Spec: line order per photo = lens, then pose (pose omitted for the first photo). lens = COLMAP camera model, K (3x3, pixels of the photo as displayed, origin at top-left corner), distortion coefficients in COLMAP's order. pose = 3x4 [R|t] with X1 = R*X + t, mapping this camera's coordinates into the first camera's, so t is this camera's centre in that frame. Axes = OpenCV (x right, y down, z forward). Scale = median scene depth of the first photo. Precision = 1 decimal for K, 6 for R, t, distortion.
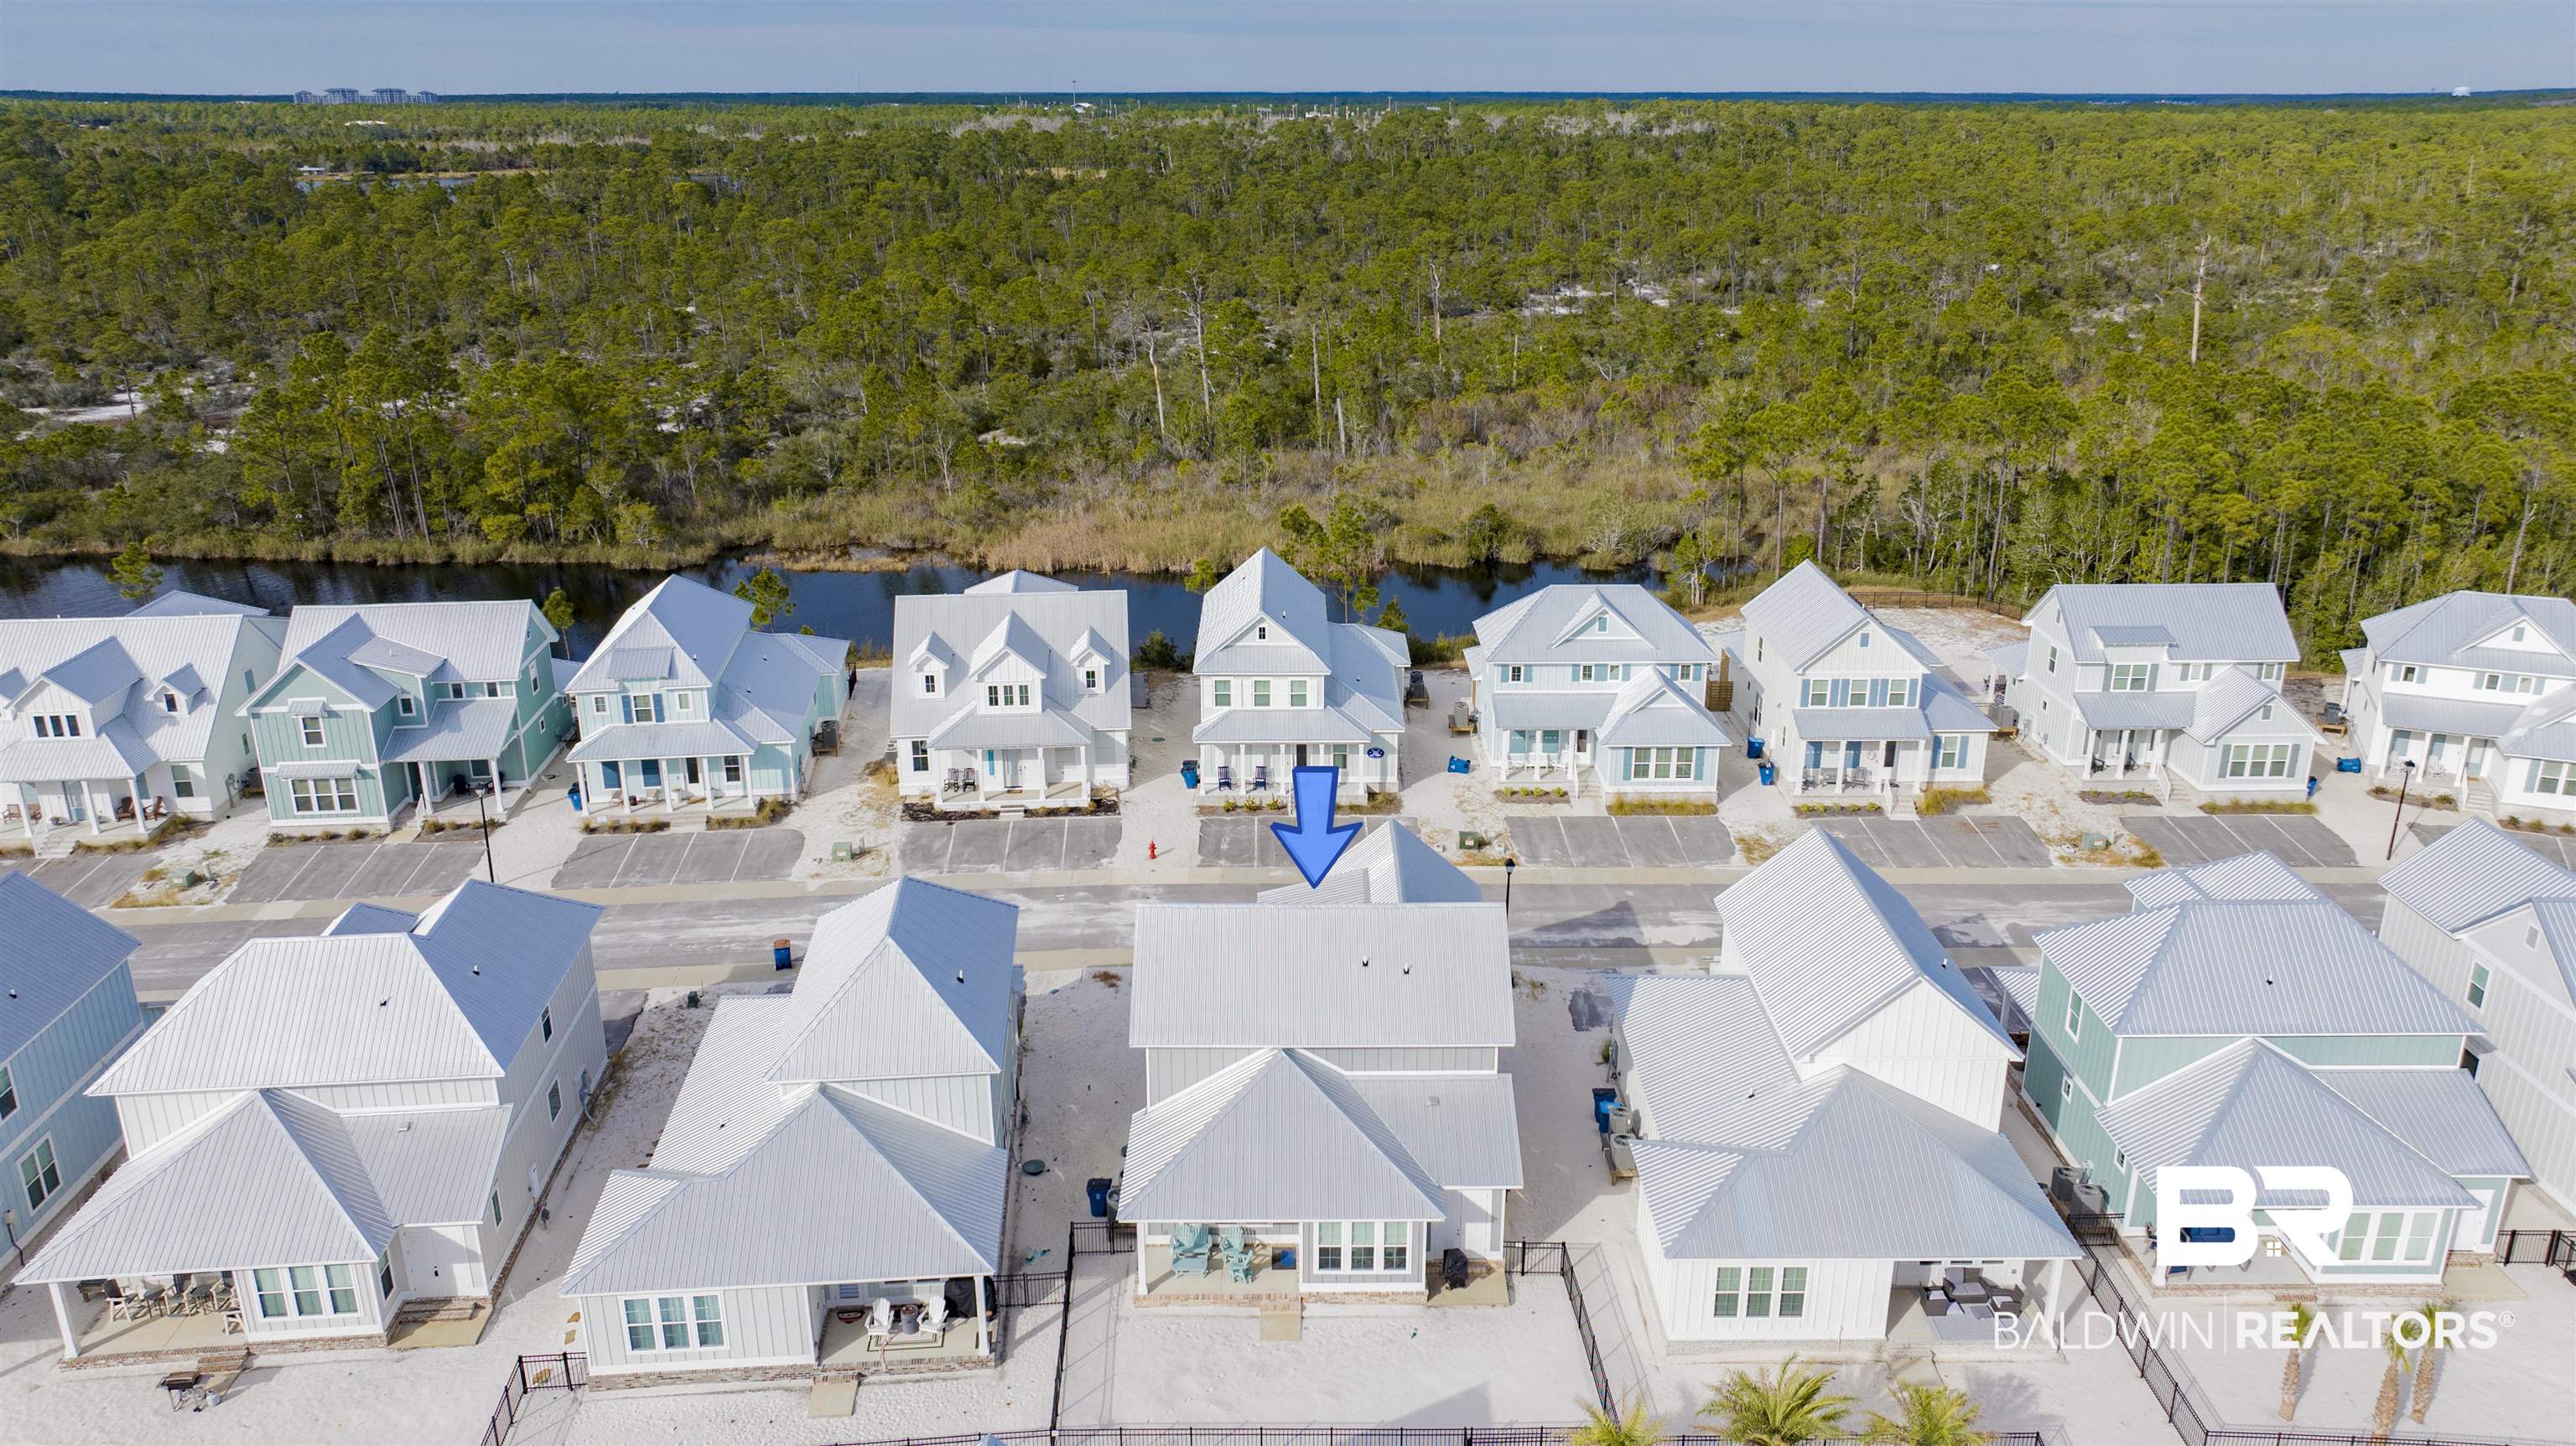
lens RADIAL K [[1820.8, 0, 1299.2], [0, 1820.8, 713.8], [0, 0, 1]] dist [-0.018838, -0.000598]
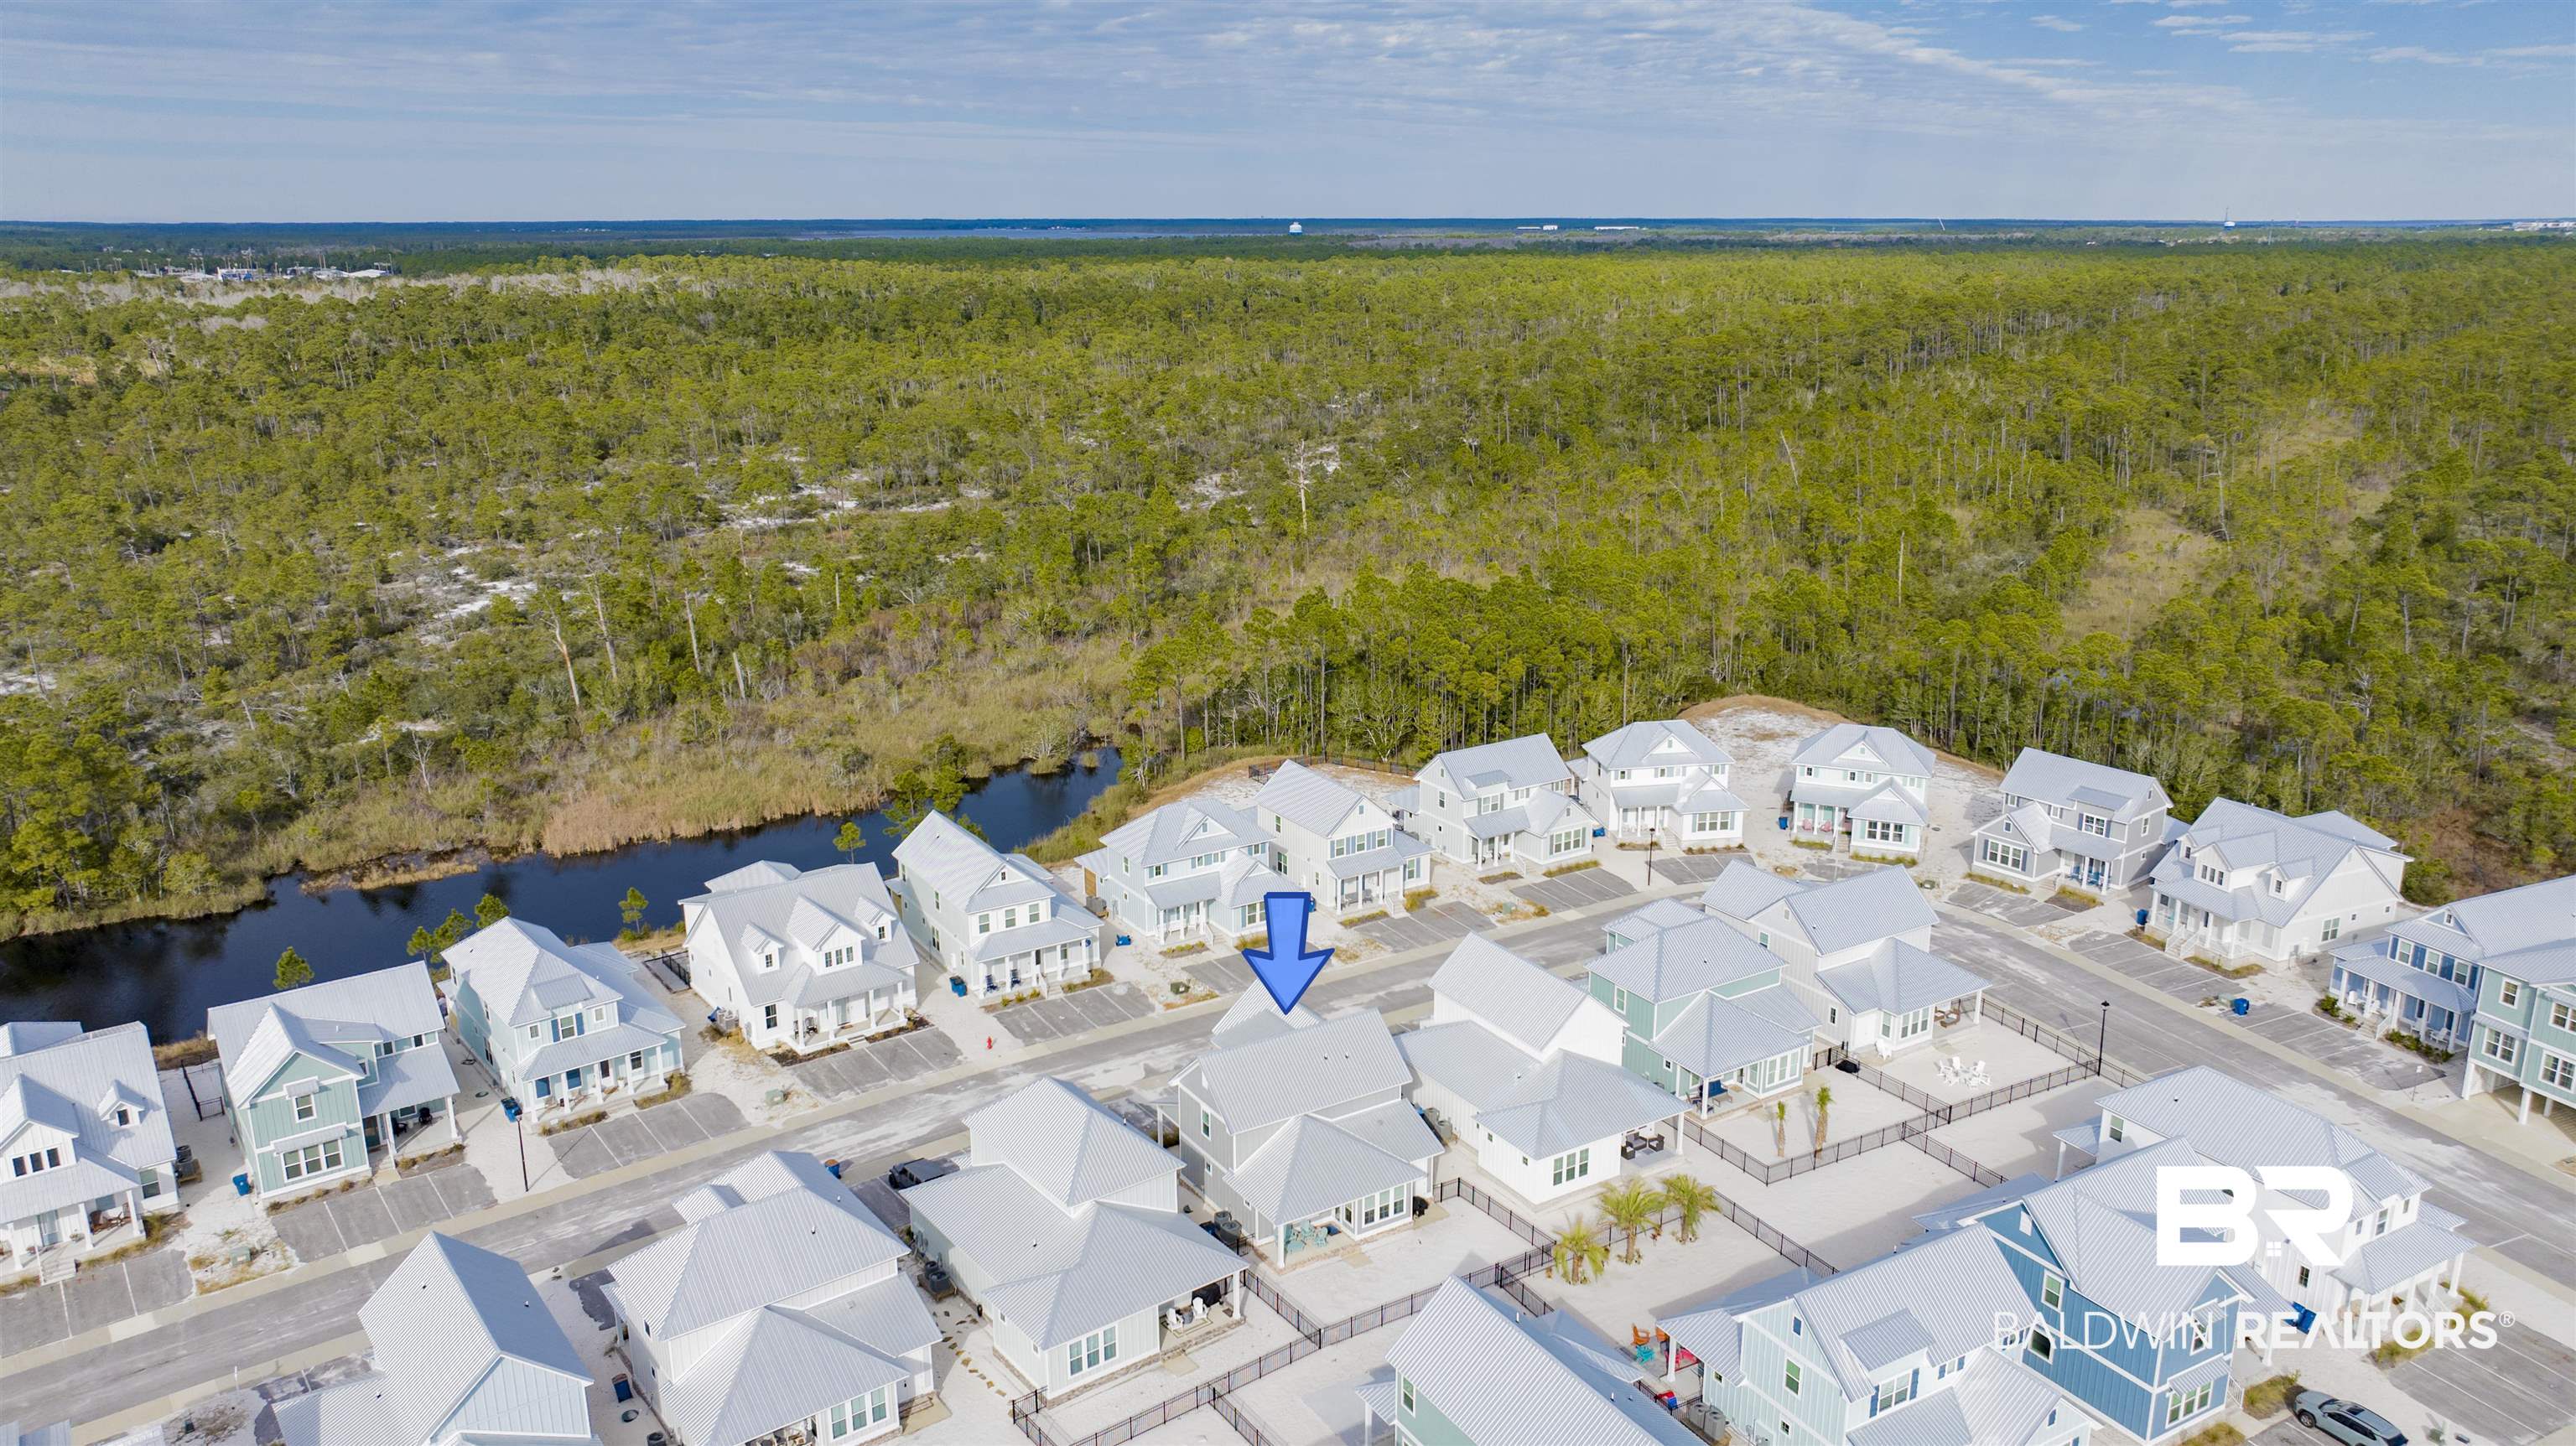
lens RADIAL K [[1820.8, 0, 1299.2], [0, 1820.8, 713.8], [0, 0, 1]] dist [-0.018838, -0.000598]
pose [[0.849523, -0.140445, 0.508514, -0.529175], [0.172415, 0.984894, -0.016022, -0.107002], [-0.498582, 0.101287, 0.860905, -0.347069]]
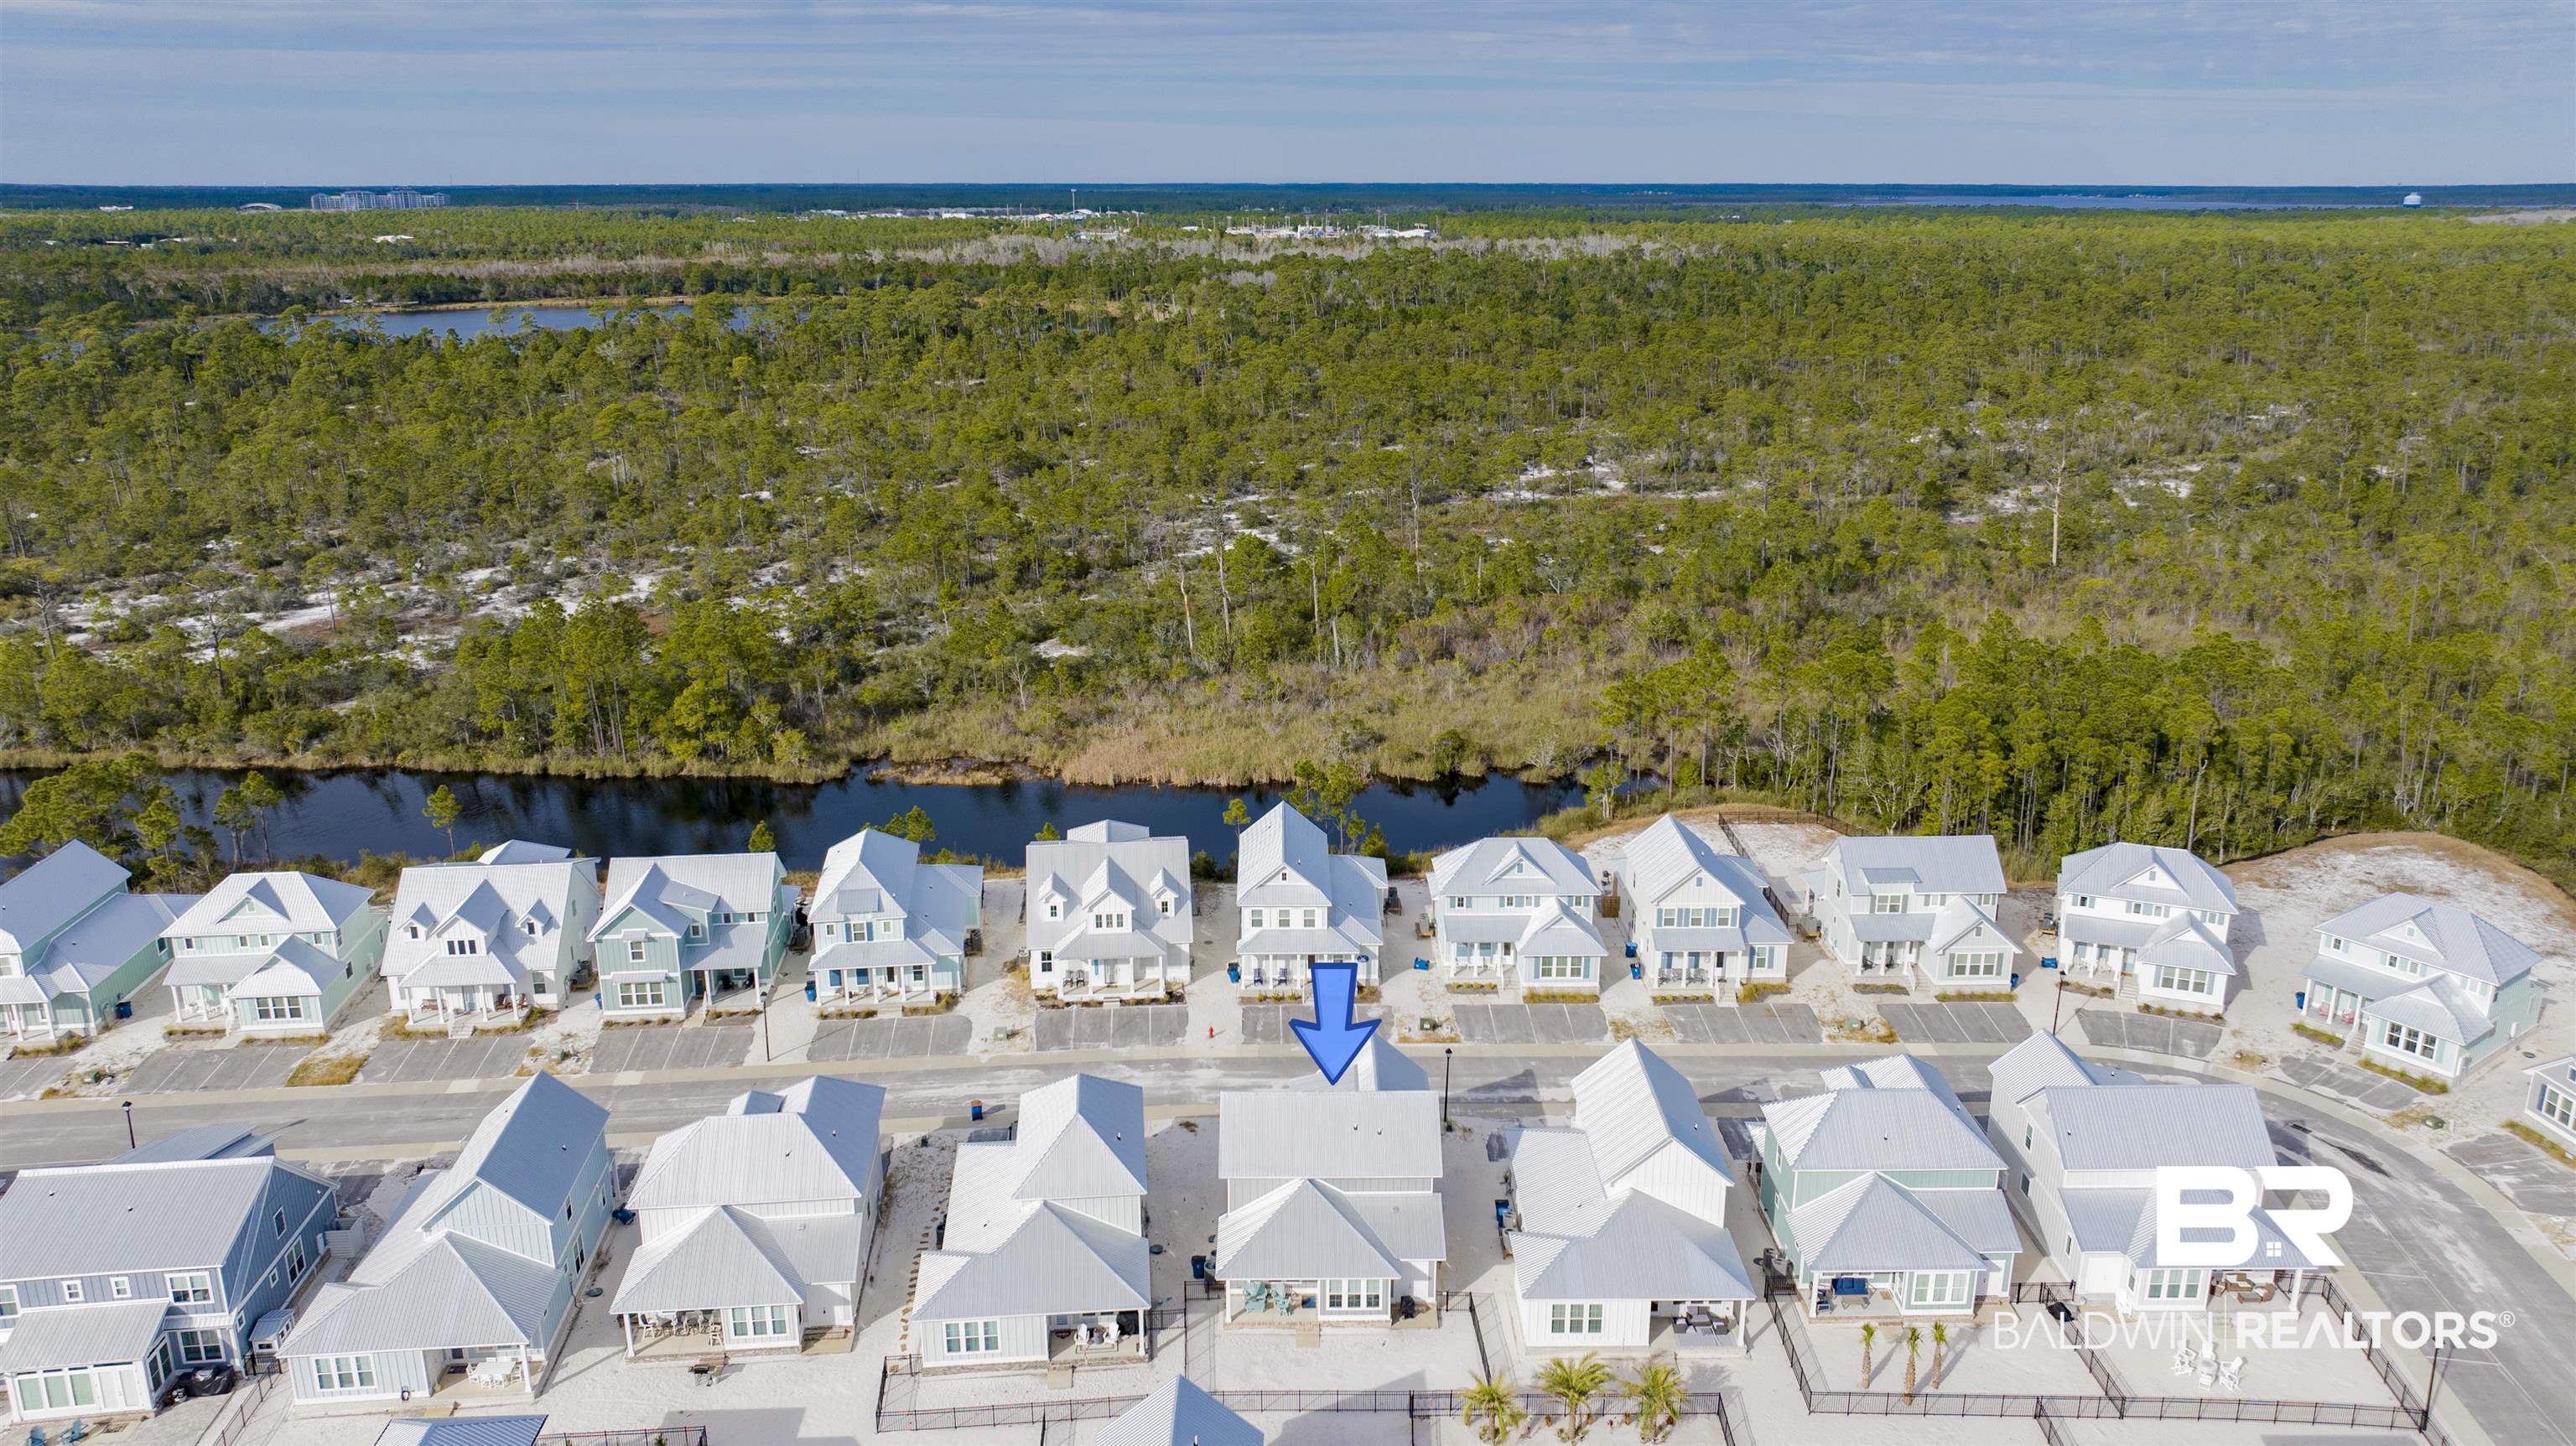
lens RADIAL K [[1817.5, 0, 1298.6], [0, 1817.5, 716.5], [0, 0, 1]] dist [-0.008169, -0.028968]
pose [[0.999991, -0.001064, 0.004152, -0.014934], [0.001241, 0.999077, -0.042927, -0.110371], [-0.004103, 0.042932, 0.999070, -0.452595]]
